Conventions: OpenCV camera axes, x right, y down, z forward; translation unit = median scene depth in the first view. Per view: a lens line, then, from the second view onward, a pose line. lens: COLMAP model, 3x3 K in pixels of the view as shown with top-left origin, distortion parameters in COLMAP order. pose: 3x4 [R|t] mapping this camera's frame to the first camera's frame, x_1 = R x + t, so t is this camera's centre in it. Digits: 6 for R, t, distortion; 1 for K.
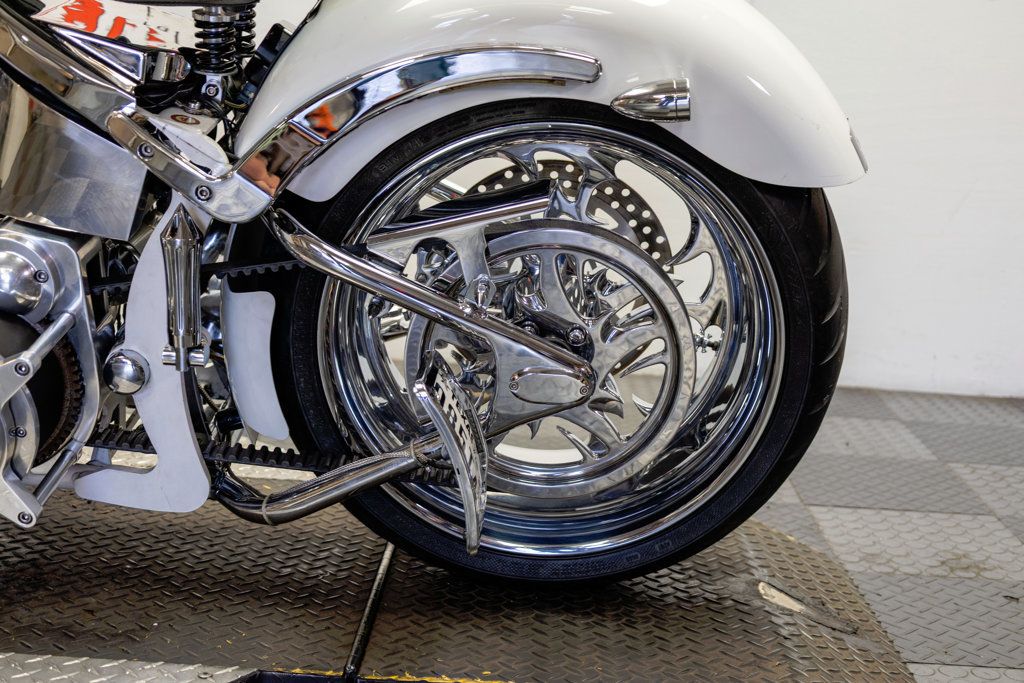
lens RADIAL K [[1439.3, 0, 488.1], [0, 1439.3, 329.7], [0, 0, 1]] dist [0.004472, 0.000000]
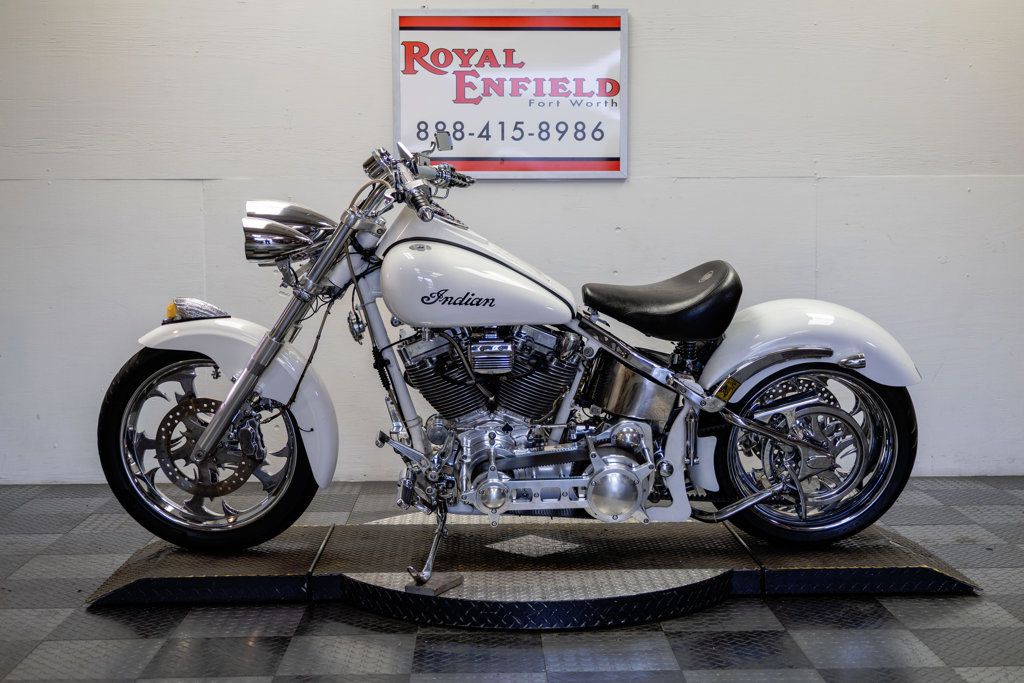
lens RADIAL K [[1439.3, 0, 501.0], [0, 1439.3, 336.4], [0, 0, 1]] dist [0.004472, 0.000000]
pose [[0.996386, -0.070368, 0.047575, -0.660710], [0.075112, 0.991457, -0.106640, 0.046453], [-0.039665, 0.109828, 0.993159, -1.713923]]
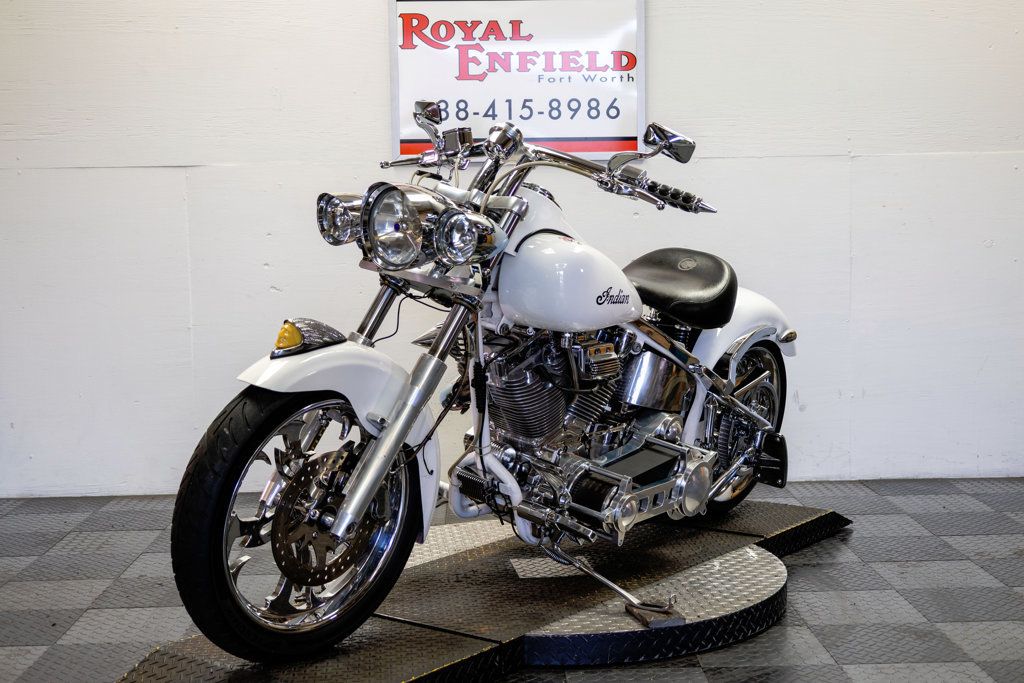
lens RADIAL K [[1439.3, 0, 495.4], [0, 1439.3, 327.8], [0, 0, 1]] dist [0.004472, 0.000000]
pose [[0.995610, -0.083051, 0.043158, -0.667894], [0.086704, 0.992060, -0.091105, -0.053965], [-0.035248, 0.094447, 0.994906, -1.431954]]
